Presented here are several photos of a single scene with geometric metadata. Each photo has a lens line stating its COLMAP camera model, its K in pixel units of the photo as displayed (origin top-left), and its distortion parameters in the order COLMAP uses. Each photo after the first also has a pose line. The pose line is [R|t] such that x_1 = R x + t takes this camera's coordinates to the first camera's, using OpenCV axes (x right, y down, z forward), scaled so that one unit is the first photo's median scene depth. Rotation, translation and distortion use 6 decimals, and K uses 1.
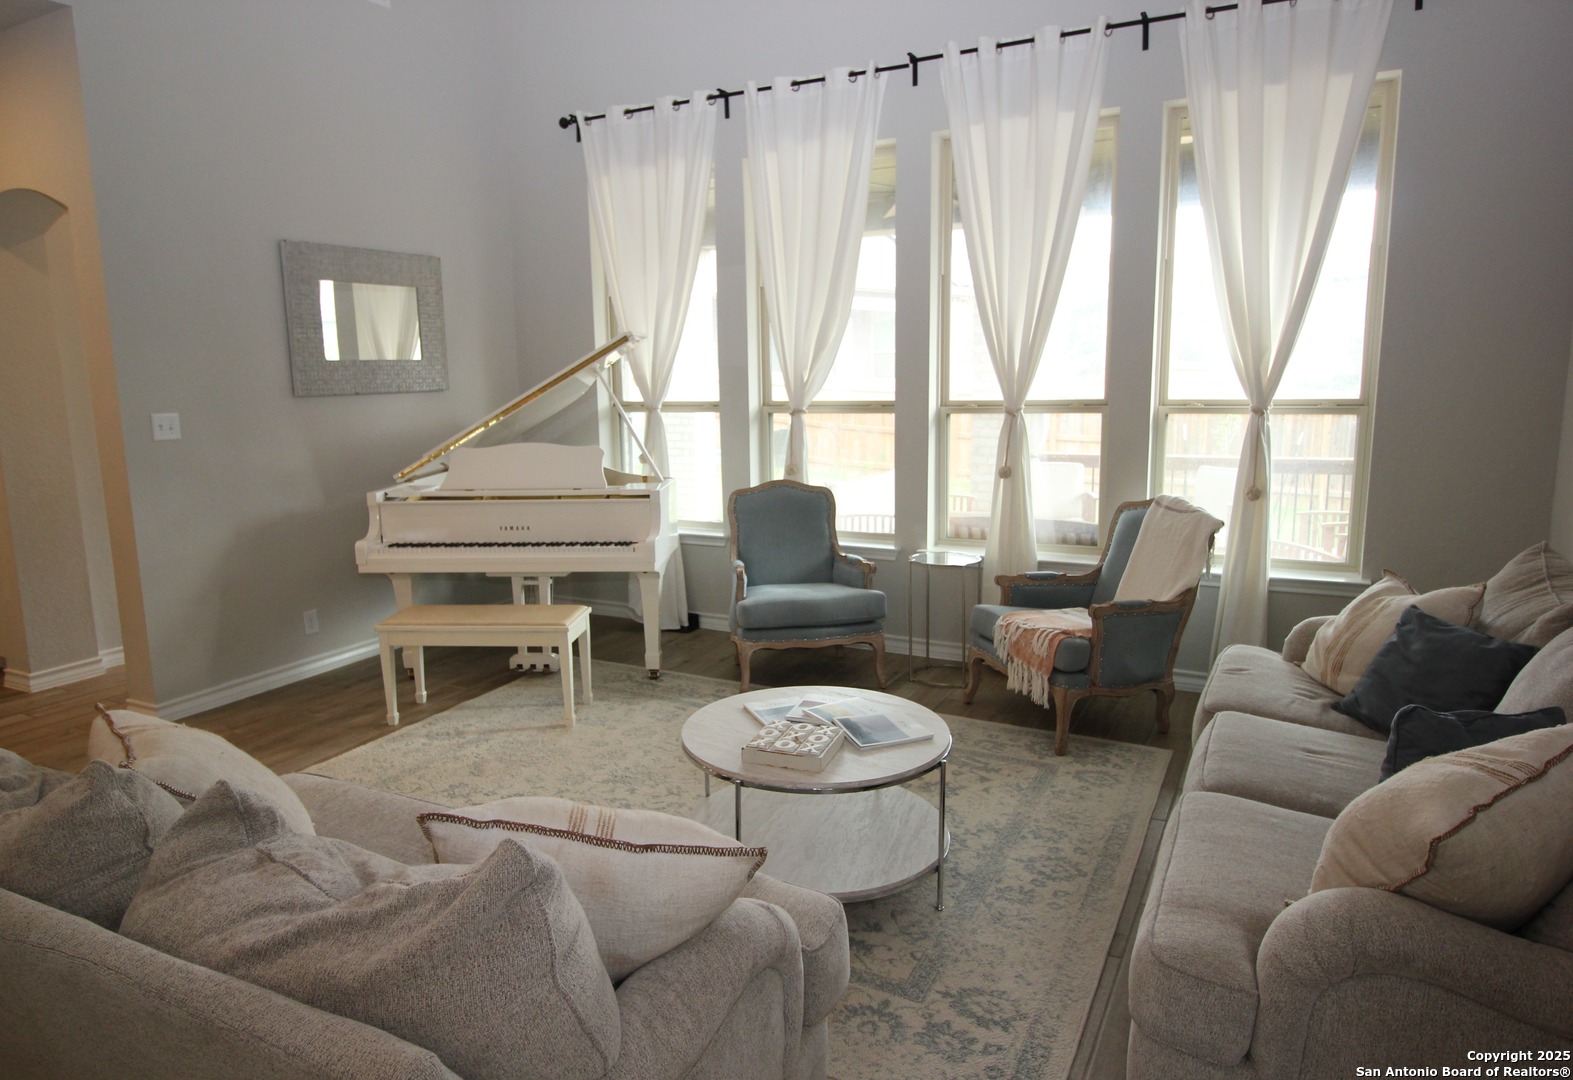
lens RADIAL K [[965.8, 0, 785.9], [0, 965.8, 546.6], [0, 0, 1]] dist [-0.029190, -0.000497]
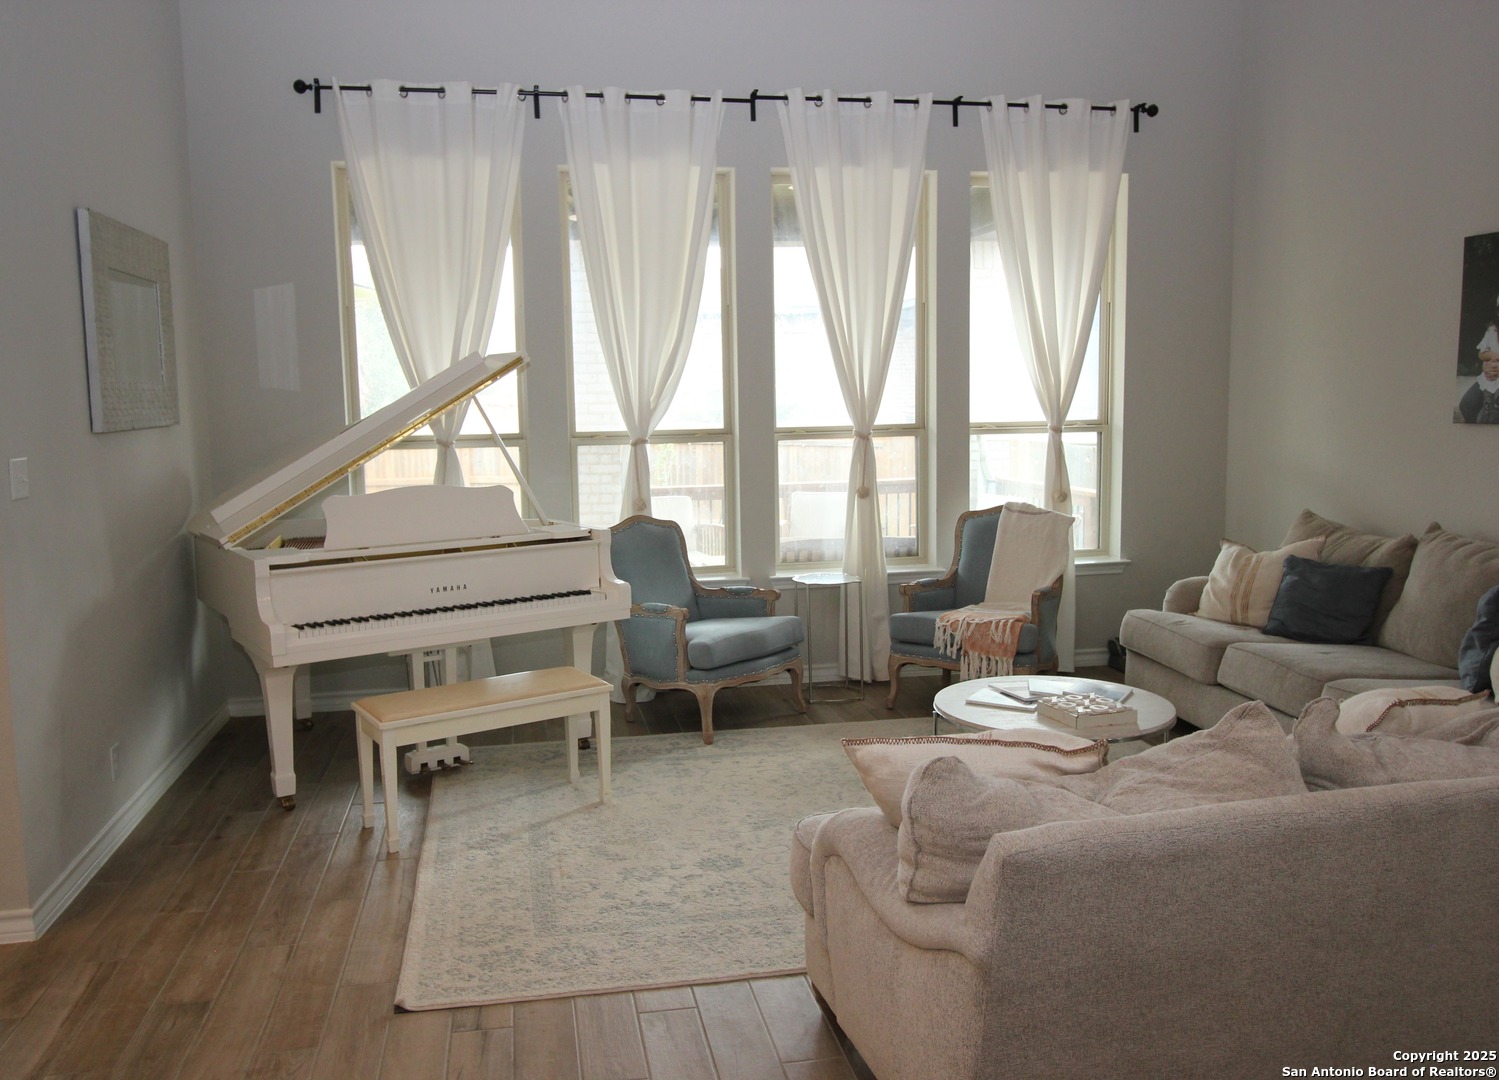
lens RADIAL K [[1194.9, 0, 749.5], [0, 1194.9, 540.0], [0, 0, 1]] dist [-0.031201, 0.005000]
pose [[0.779005, -0.071660, 0.622909, -0.673108], [0.113219, 0.993194, -0.027333, -0.003418], [-0.616711, 0.091818, 0.781816, 0.051549]]
